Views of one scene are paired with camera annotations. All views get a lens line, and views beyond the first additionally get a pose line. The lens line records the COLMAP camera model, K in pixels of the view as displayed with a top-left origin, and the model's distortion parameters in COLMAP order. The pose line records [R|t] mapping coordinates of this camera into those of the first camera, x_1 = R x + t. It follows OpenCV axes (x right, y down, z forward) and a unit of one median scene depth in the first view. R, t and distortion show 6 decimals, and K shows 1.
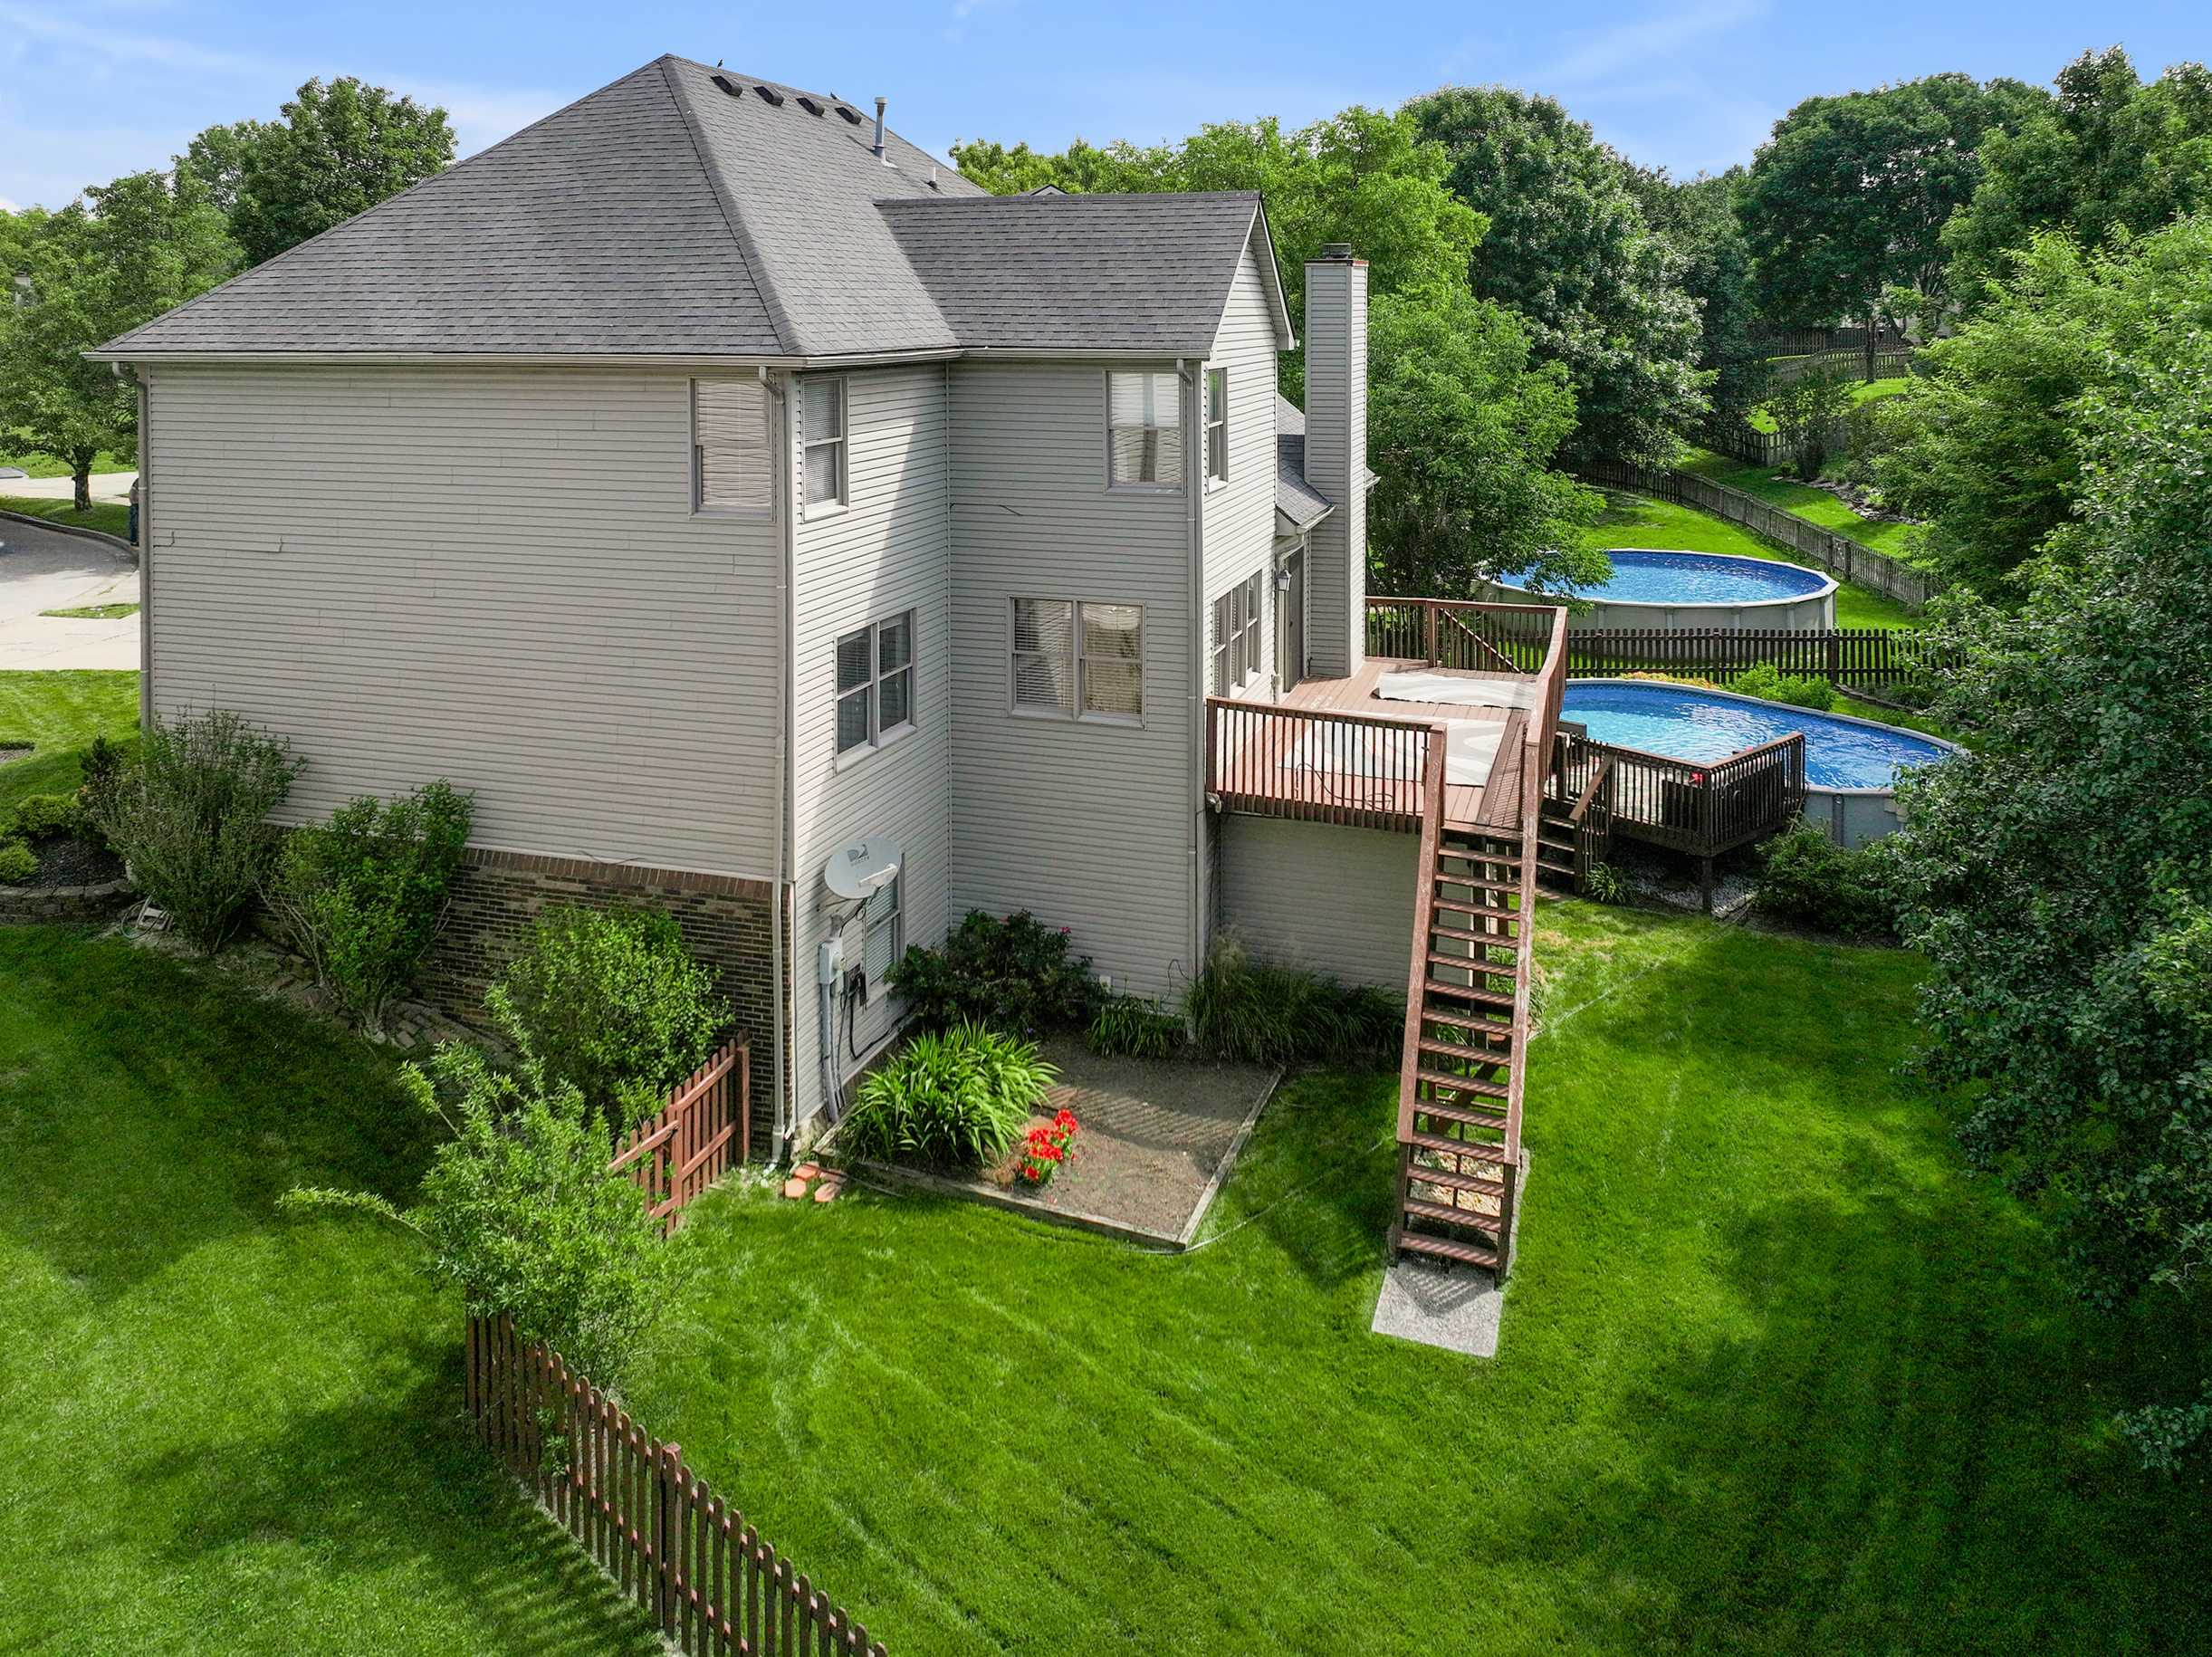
lens RADIAL K [[1753.3, 0, 1106.0], [0, 1753.3, 828.5], [0, 0, 1]] dist [0.005639, 0.000880]
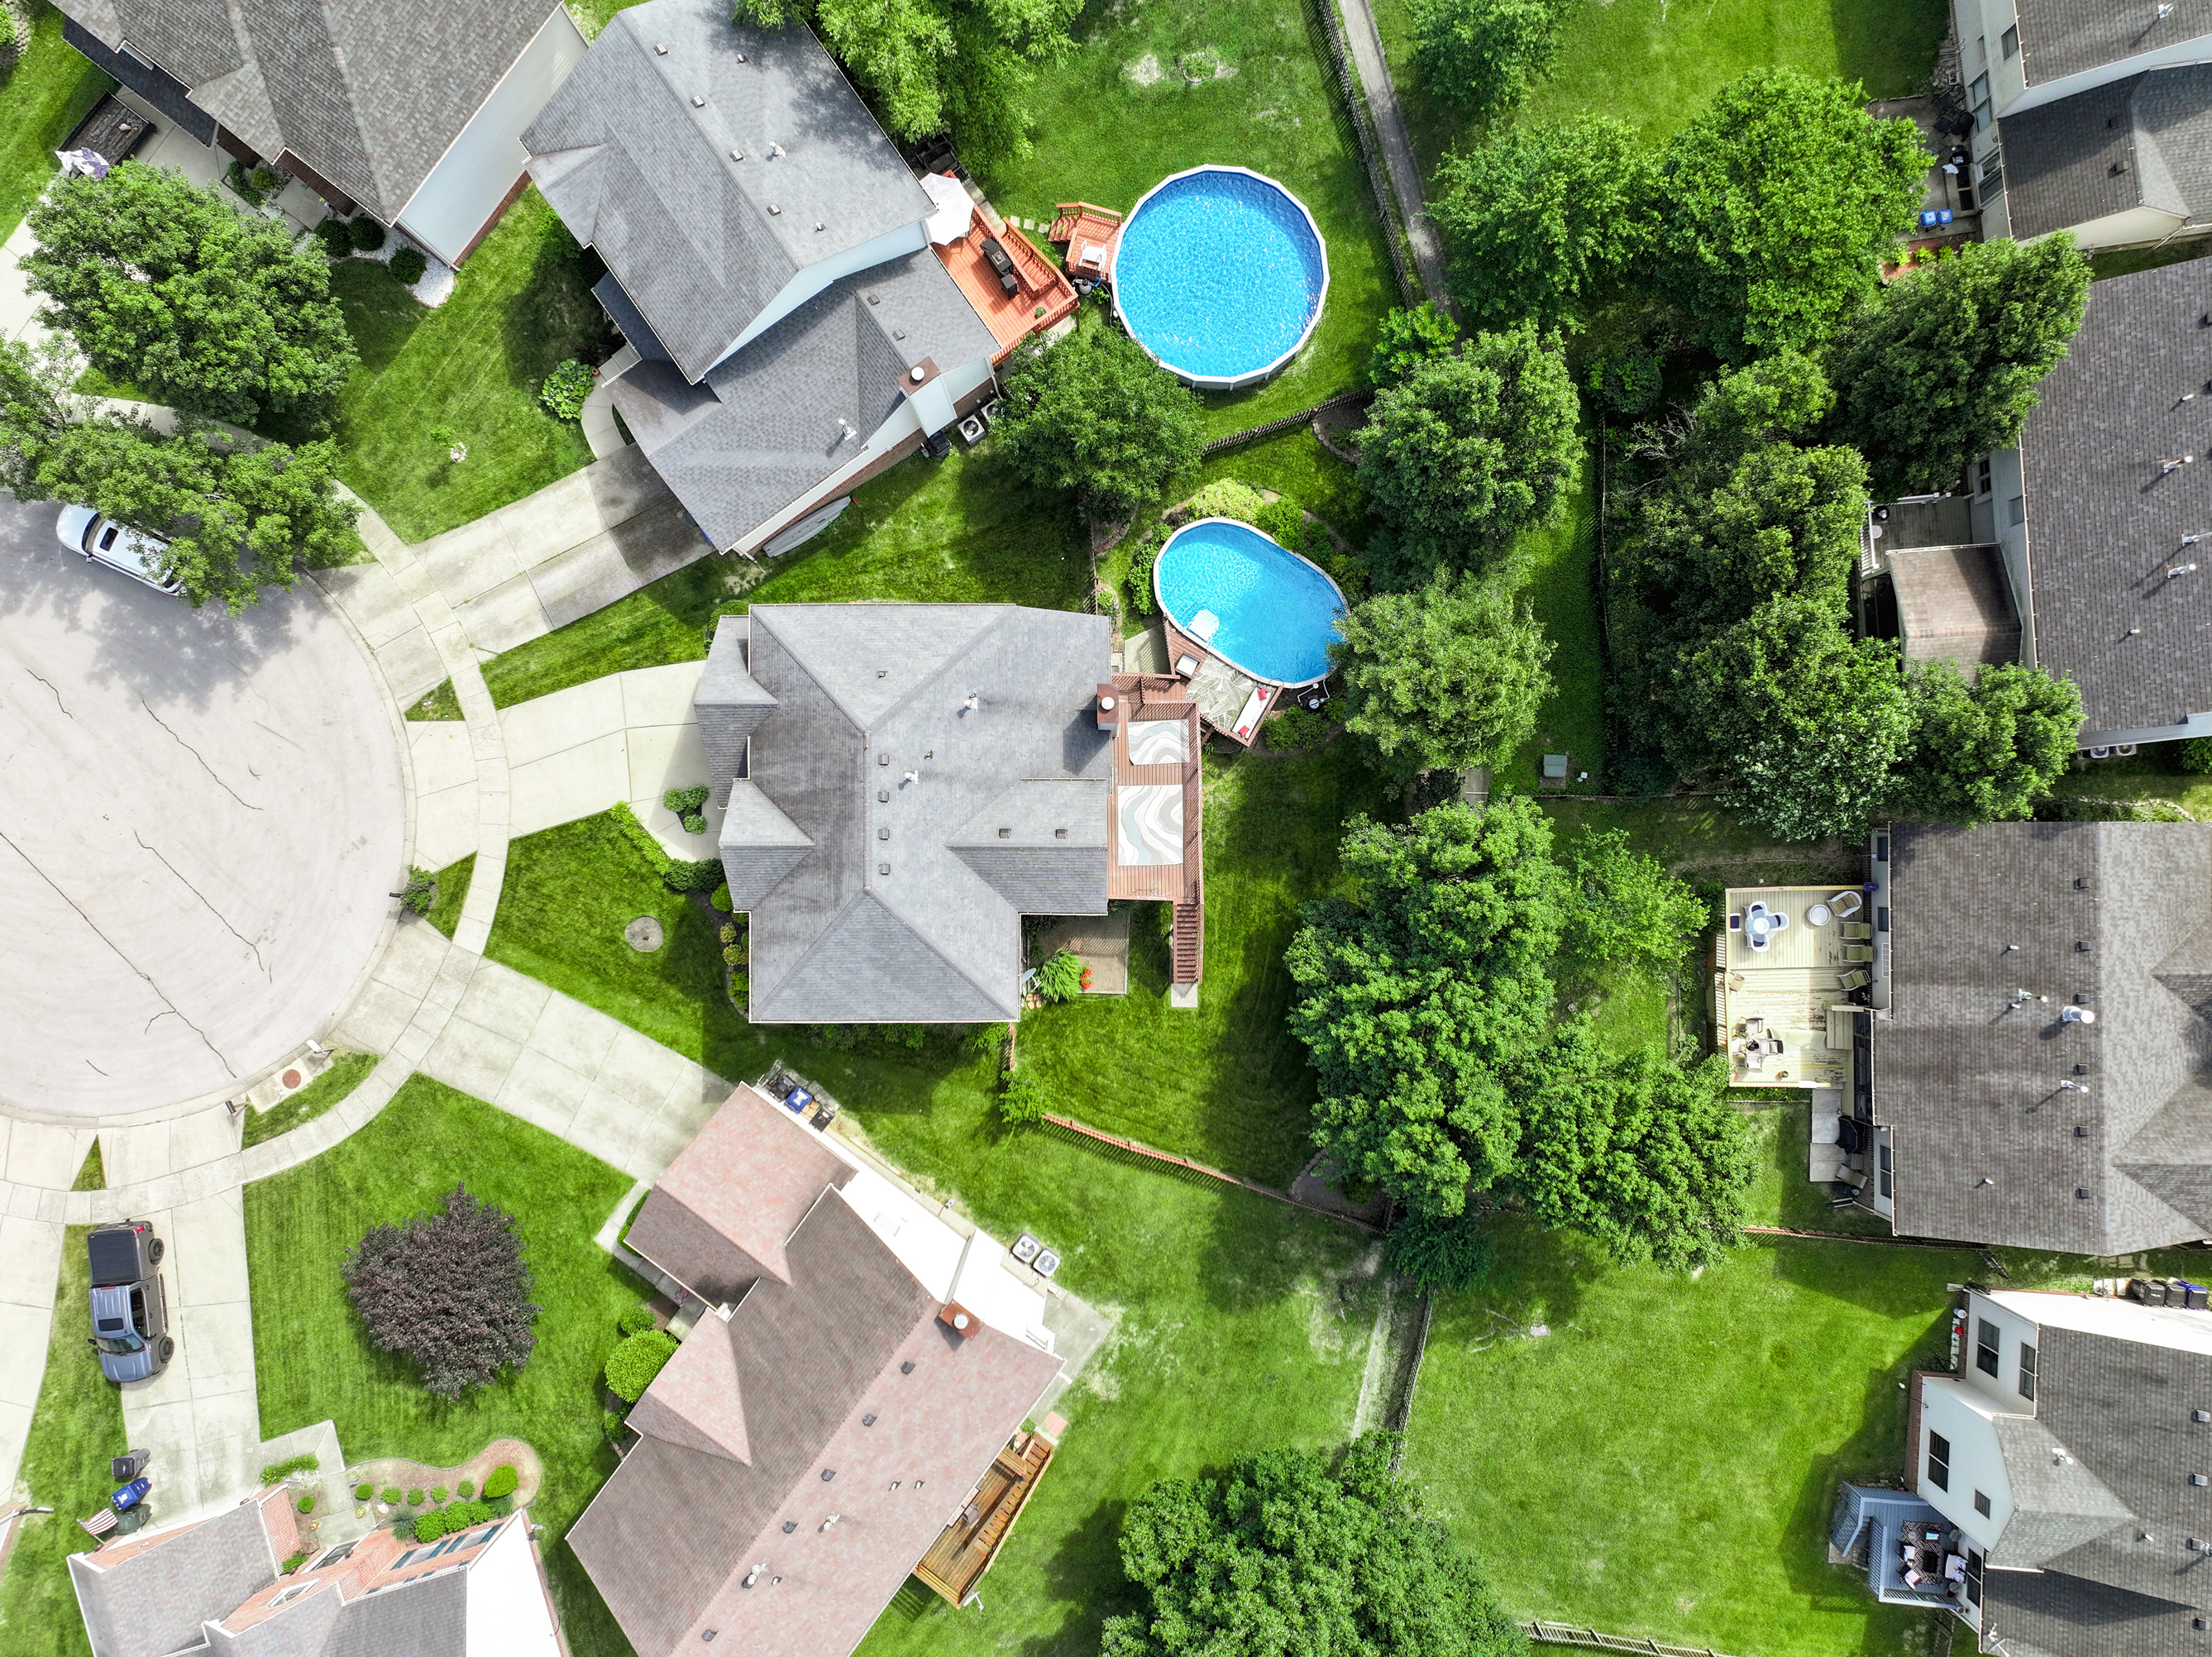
lens RADIAL K [[1541.3, 0, 1100.2], [0, 1541.3, 814.0], [0, 0, 1]] dist [0.010737, -0.001722]
pose [[0.944730, -0.327843, -0.001825, 0.141300], [0.015886, 0.040216, 0.999065, -3.692300], [-0.327463, -0.943876, 0.043201, 1.313857]]
